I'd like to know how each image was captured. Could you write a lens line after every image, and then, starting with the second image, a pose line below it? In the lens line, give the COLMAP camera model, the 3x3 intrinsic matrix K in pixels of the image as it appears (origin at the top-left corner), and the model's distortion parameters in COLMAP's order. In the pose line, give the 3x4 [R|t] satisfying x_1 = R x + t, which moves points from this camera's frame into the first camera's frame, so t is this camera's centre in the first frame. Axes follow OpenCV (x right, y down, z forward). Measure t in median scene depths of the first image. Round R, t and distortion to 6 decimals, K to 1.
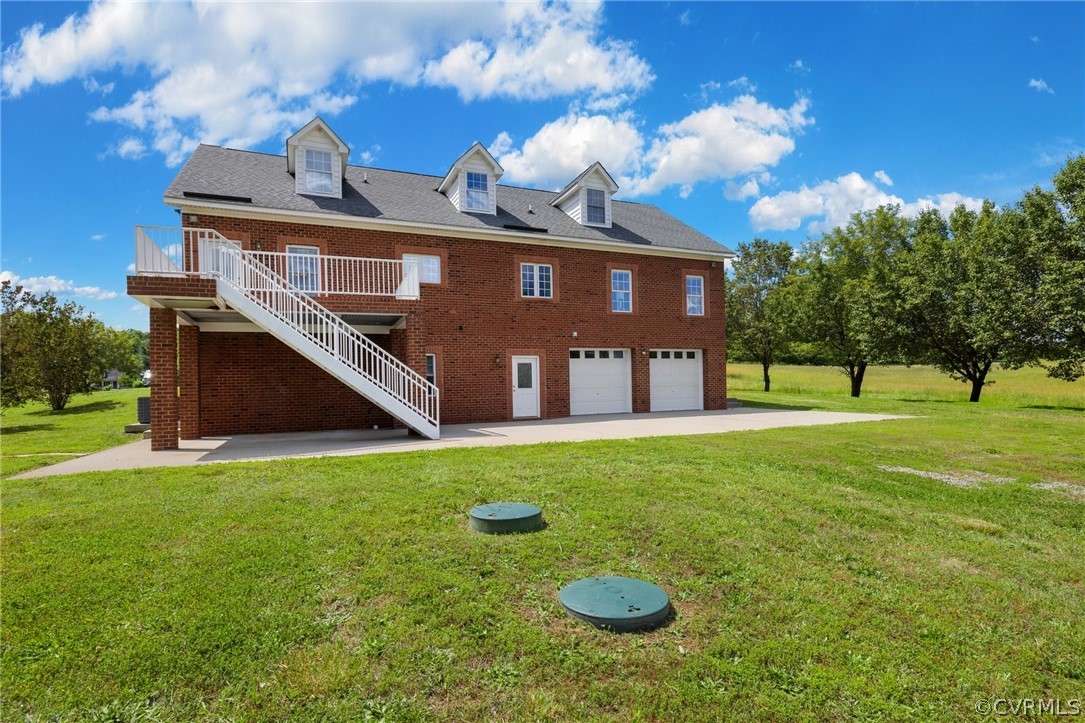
lens RADIAL K [[762.6, 0, 542.2], [0, 762.6, 401.7], [0, 0, 1]] dist [-0.034456, -0.114773]
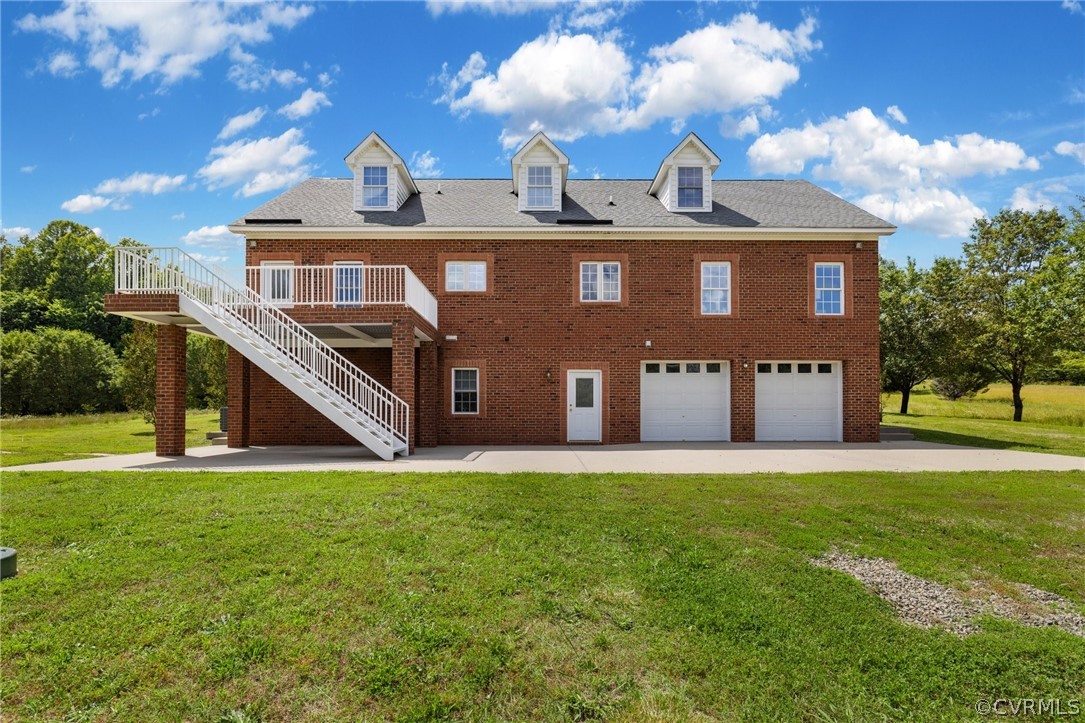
lens RADIAL K [[762.6, 0, 542.2], [0, 762.6, 401.7], [0, 0, 1]] dist [-0.034456, -0.114773]
pose [[0.854476, 0.019283, -0.519134, 0.381461], [-0.029286, 0.999510, -0.011078, -0.013051], [0.518665, 0.024669, 0.854621, 0.238119]]
